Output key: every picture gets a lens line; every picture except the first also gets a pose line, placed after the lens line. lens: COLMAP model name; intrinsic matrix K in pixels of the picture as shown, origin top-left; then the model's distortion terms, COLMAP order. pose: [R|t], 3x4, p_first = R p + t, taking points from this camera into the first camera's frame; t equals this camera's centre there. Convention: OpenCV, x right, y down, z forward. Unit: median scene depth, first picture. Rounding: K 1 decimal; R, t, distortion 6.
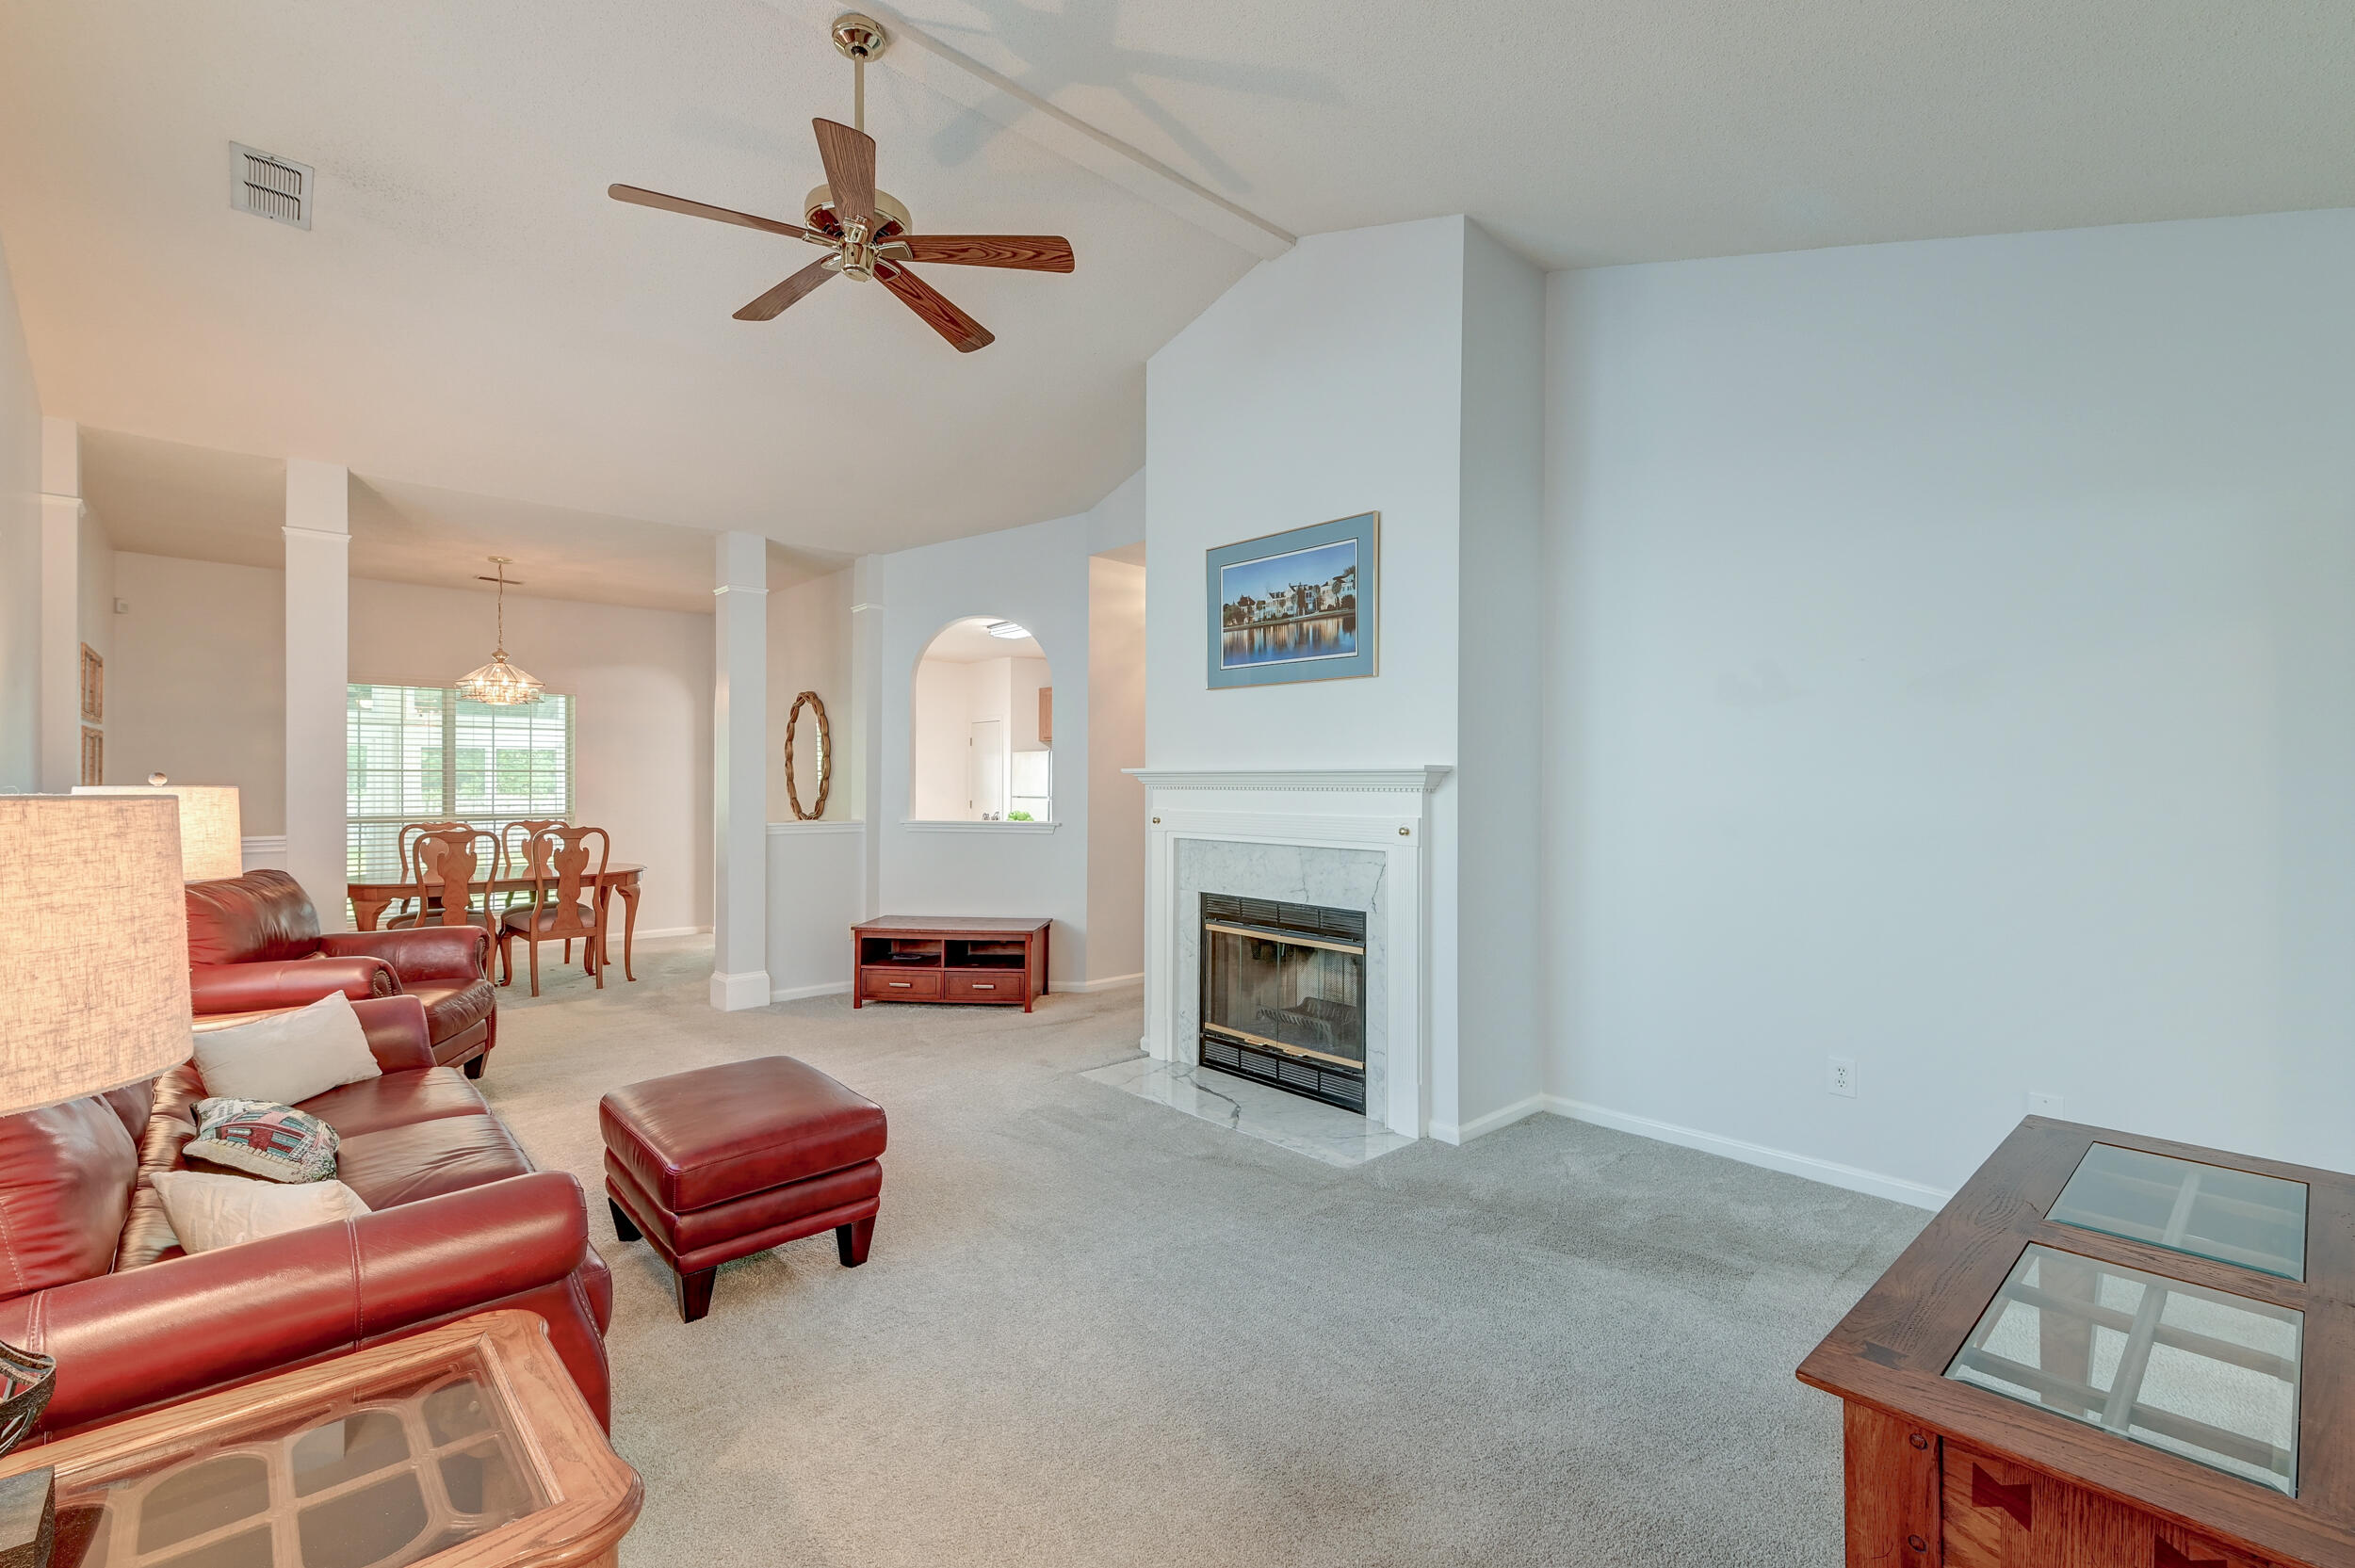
lens RADIAL K [[1017.5, 0, 1167.1], [0, 1017.5, 783.7], [0, 0, 1]] dist [0.010677, -0.000240]
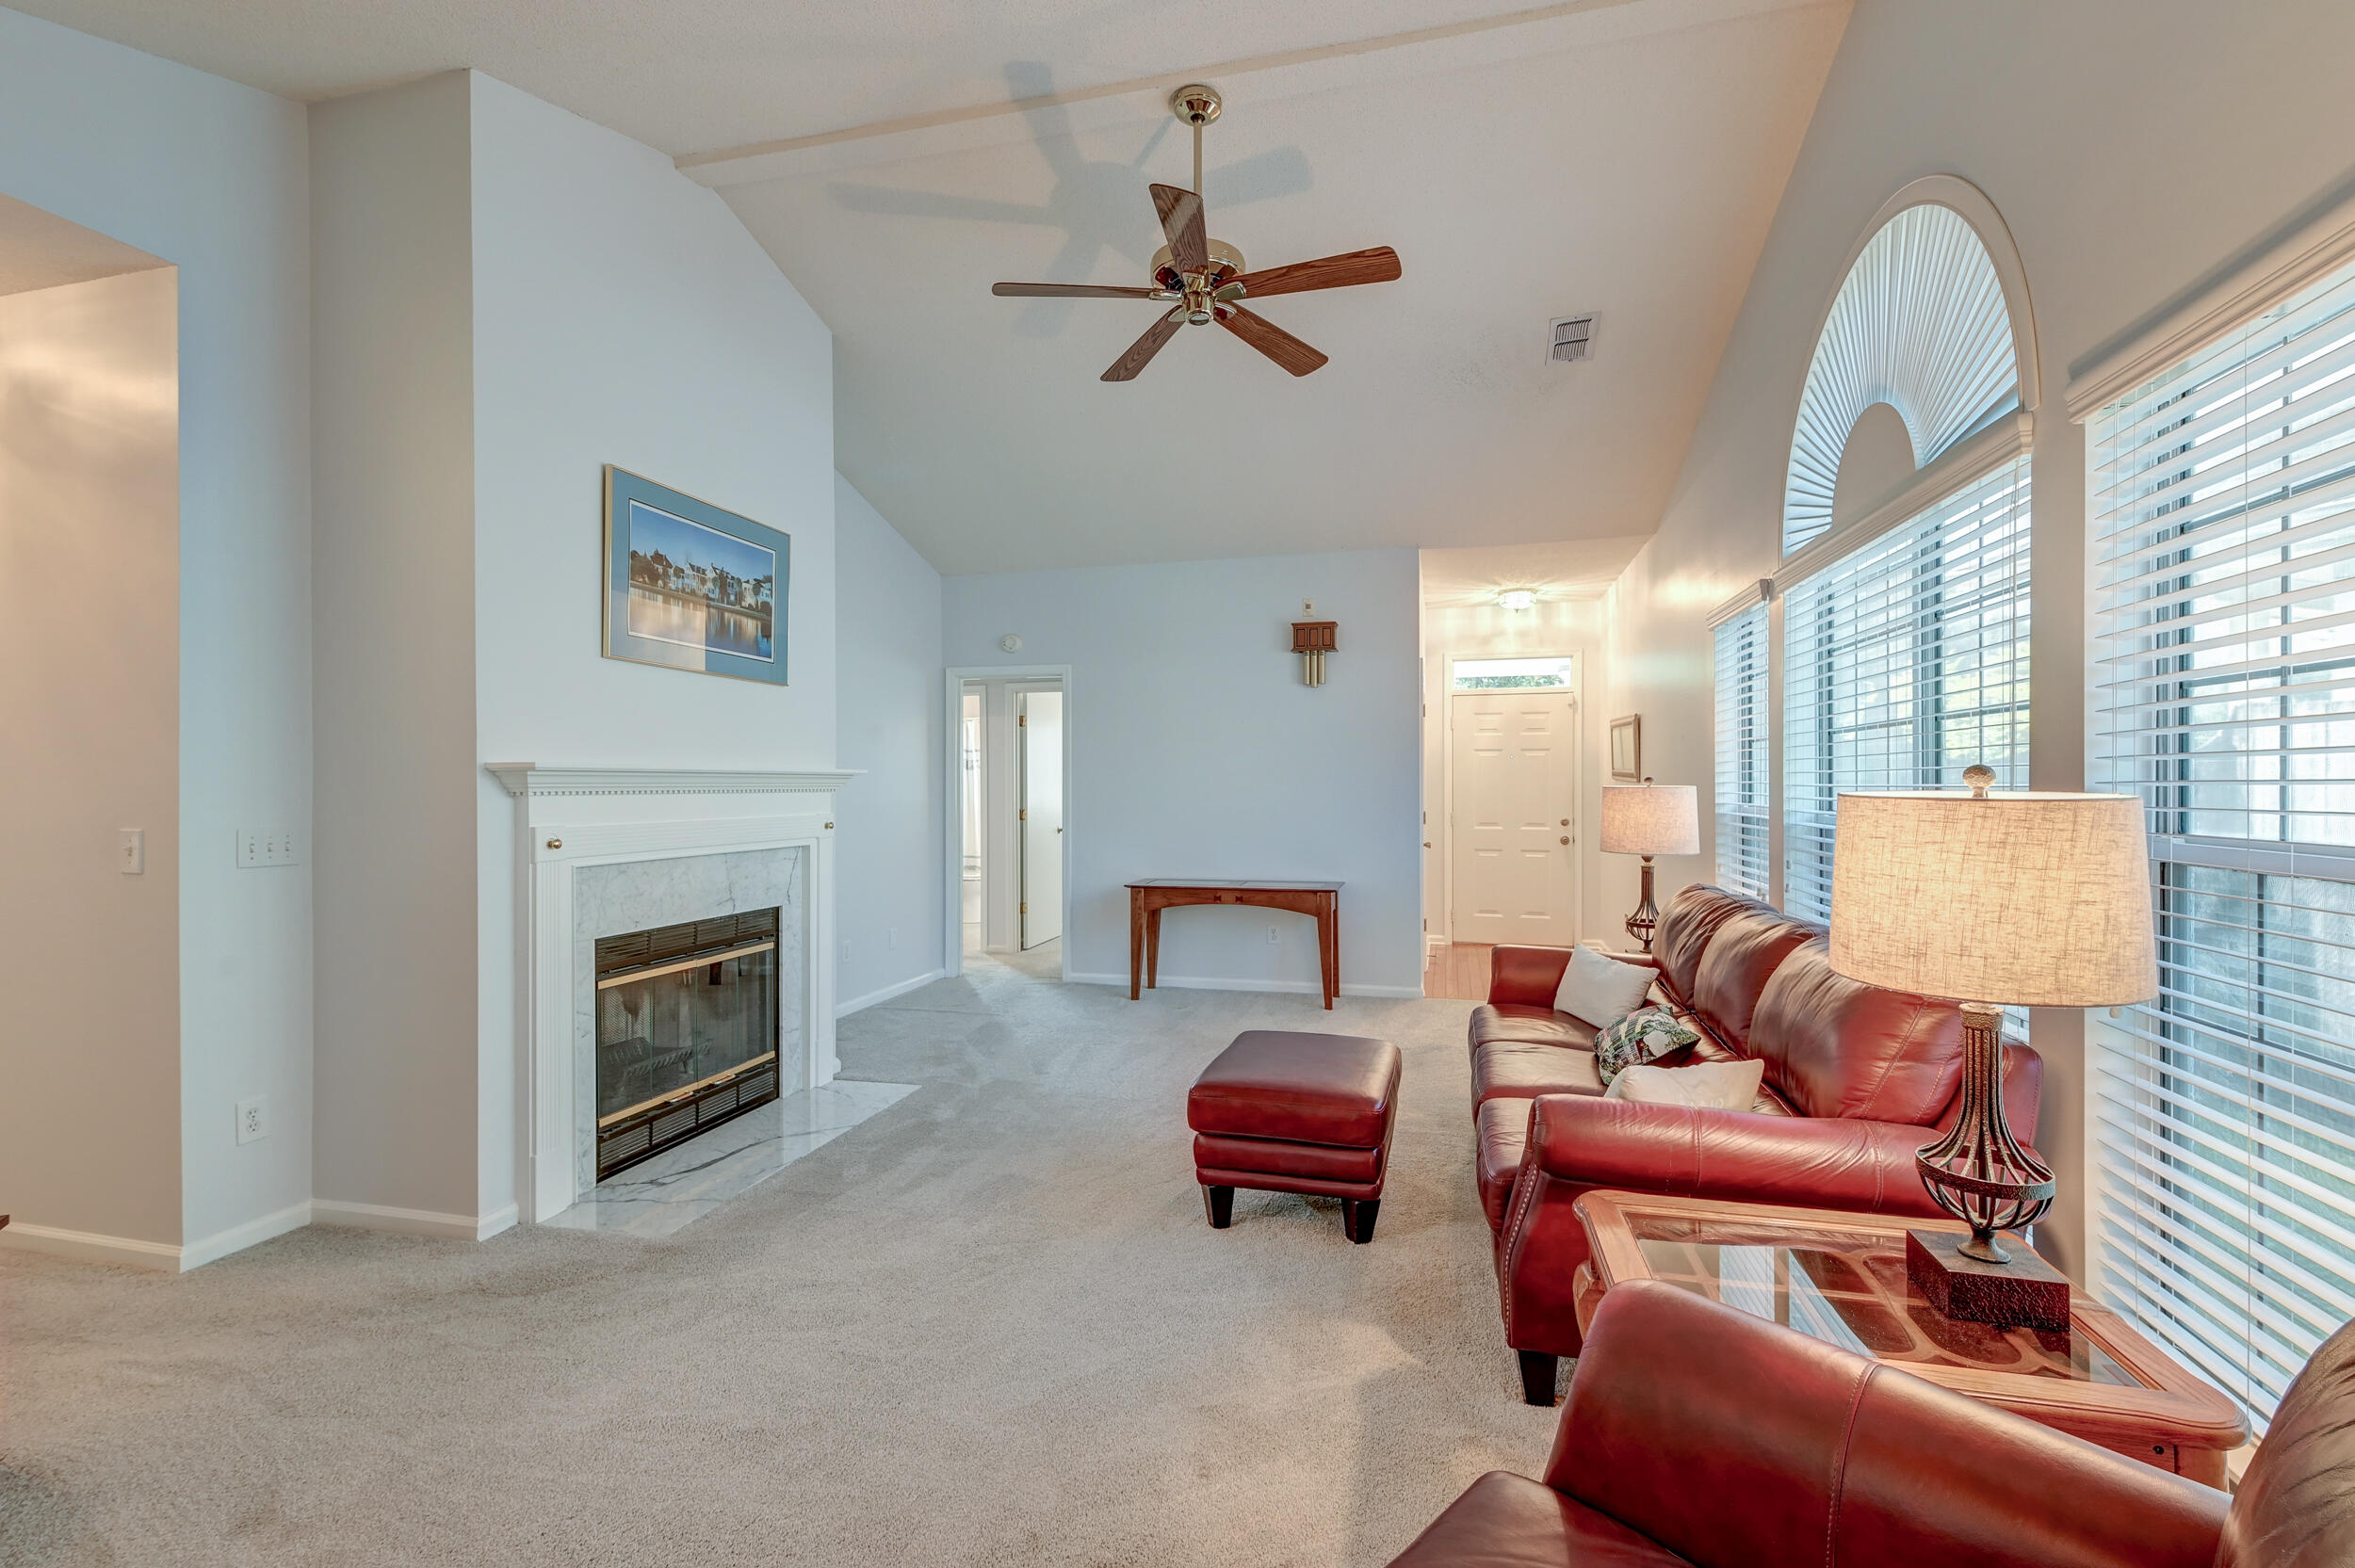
lens RADIAL K [[990.8, 0, 1179.1], [0, 990.8, 785.9], [0, 0, 1]] dist [0.014684, -0.000173]
pose [[-0.543458, -0.003368, 0.839430, -0.803614], [0.002706, 0.999980, 0.005764, -0.003655], [-0.839432, 0.005404, -0.543438, 1.080252]]
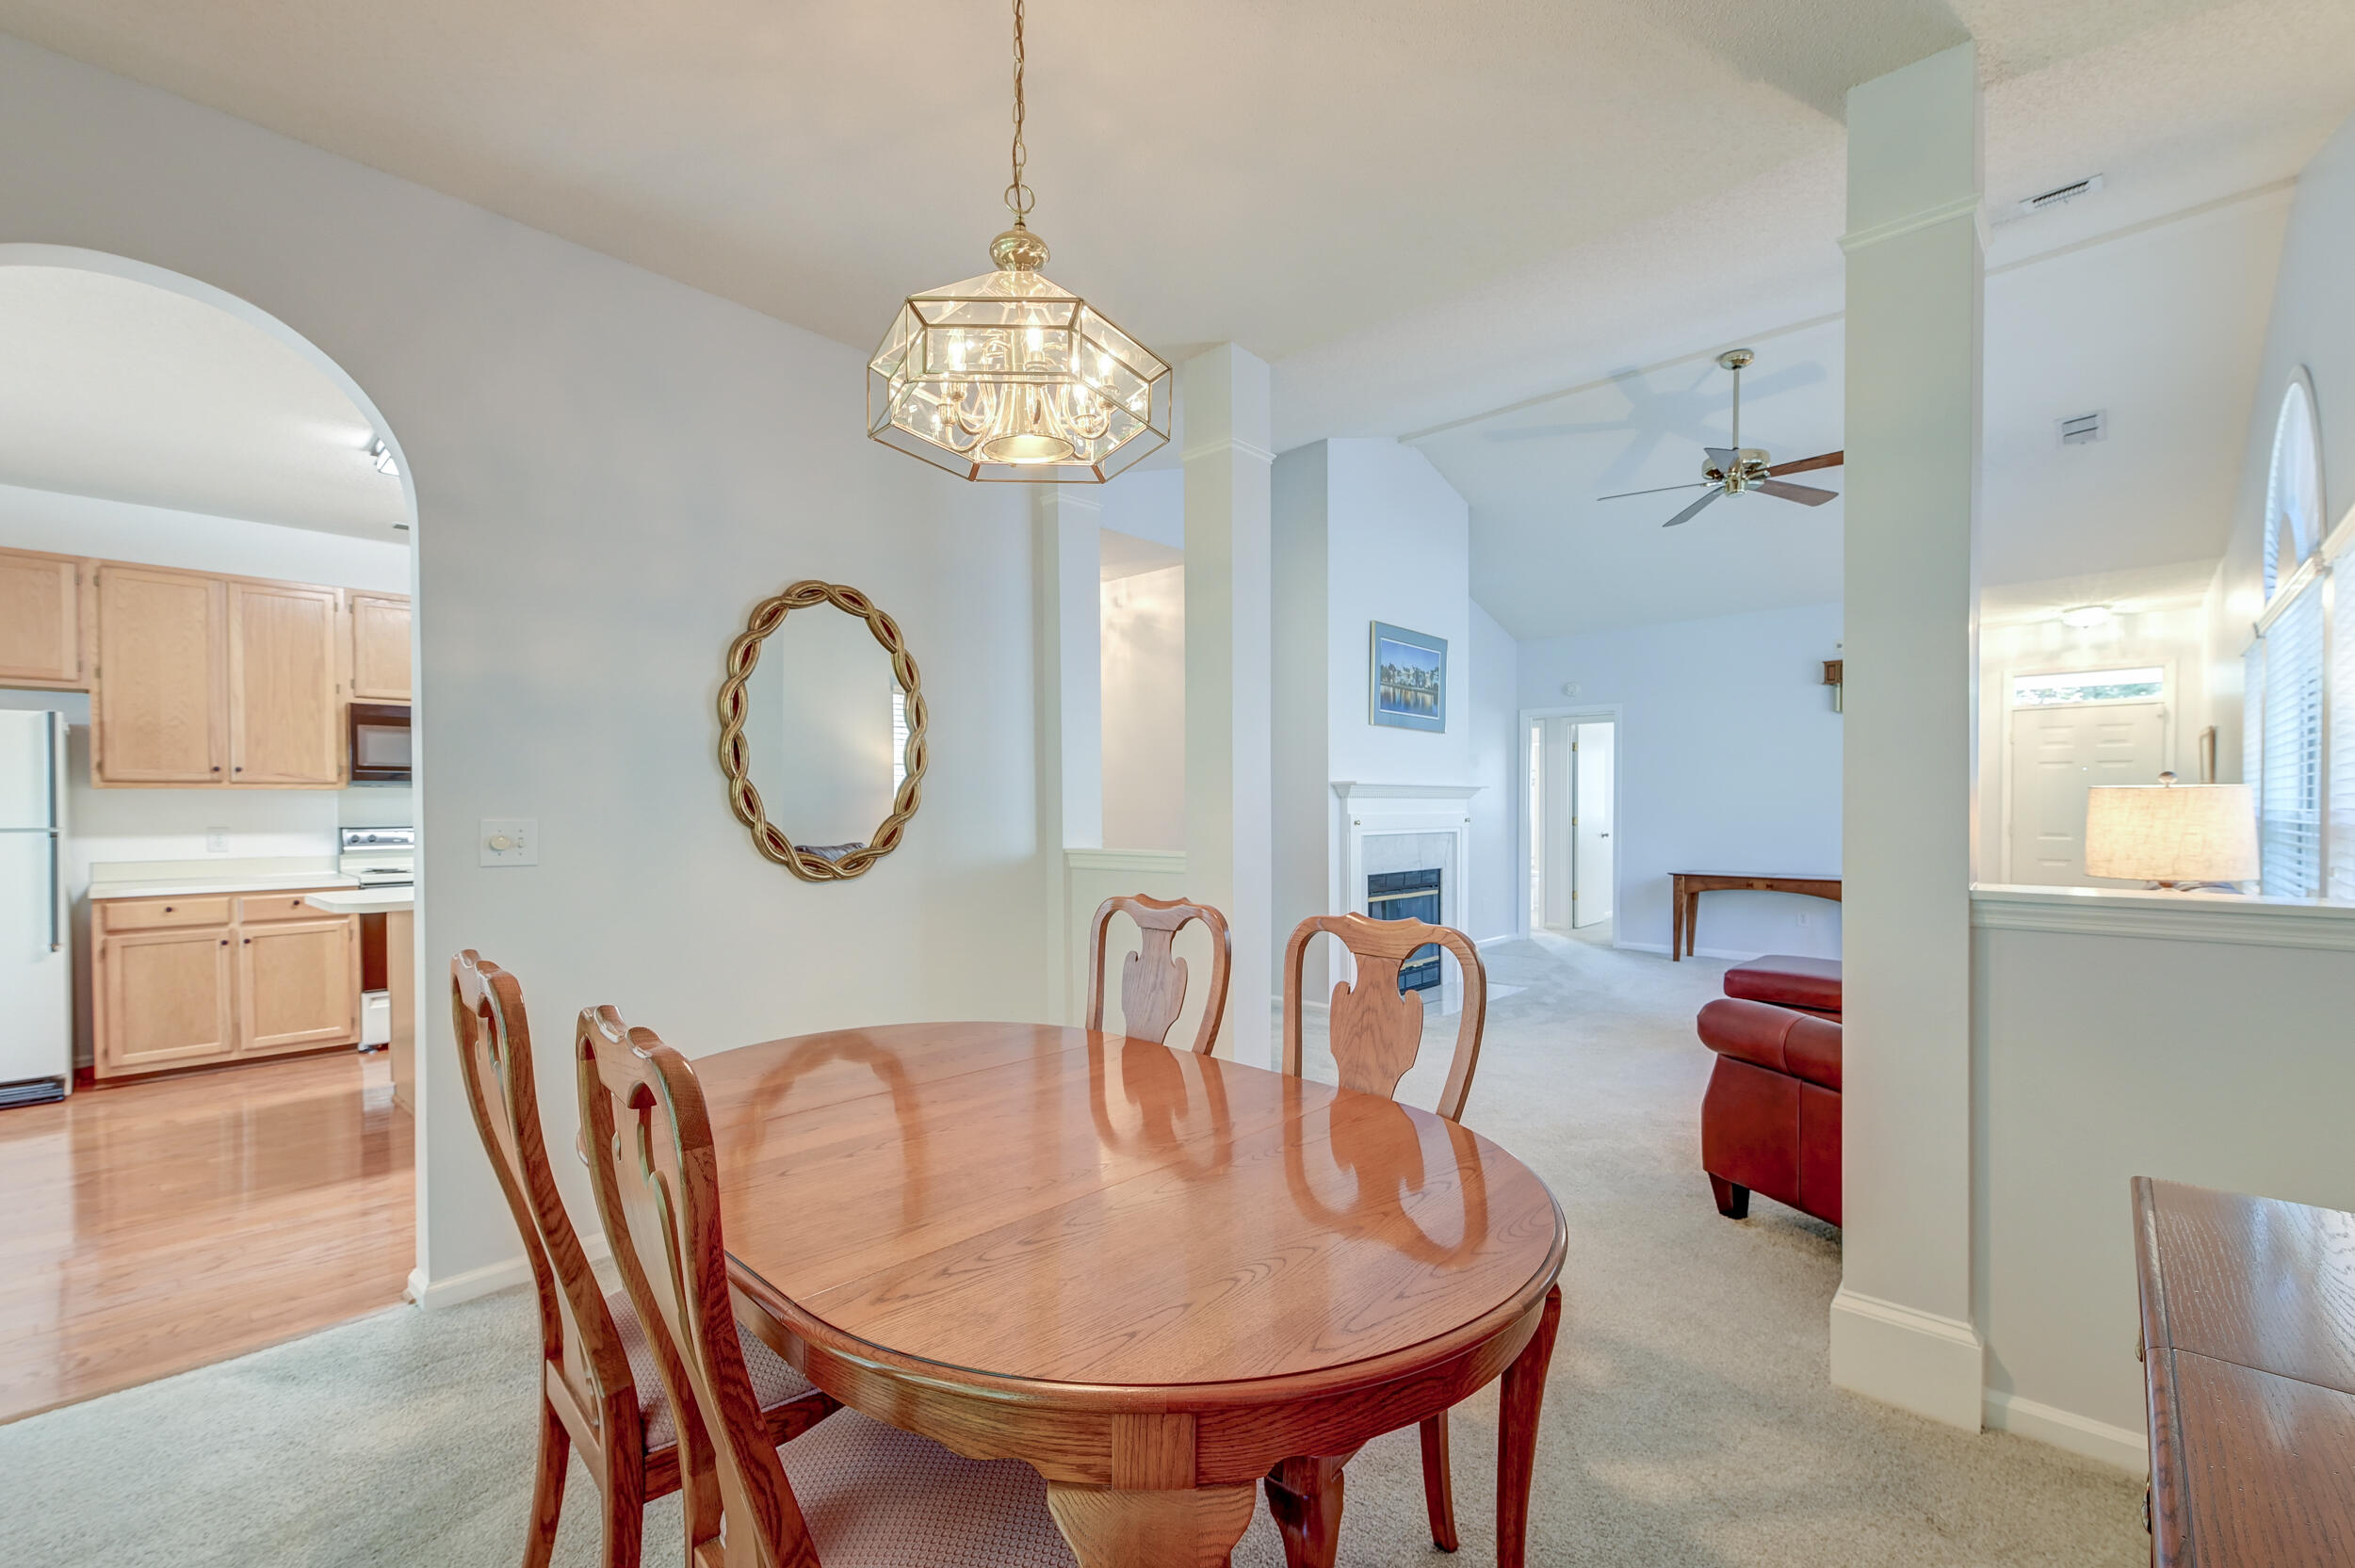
lens RADIAL K [[1003.4, 0, 1184.4], [0, 1003.4, 824.1], [0, 0, 1]] dist [-0.003403, -0.000864]
pose [[-0.091617, -0.020475, 0.995584, -1.308817], [0.004461, 0.999770, 0.020972, 0.011300], [-0.995784, 0.006363, -0.091504, 1.418328]]
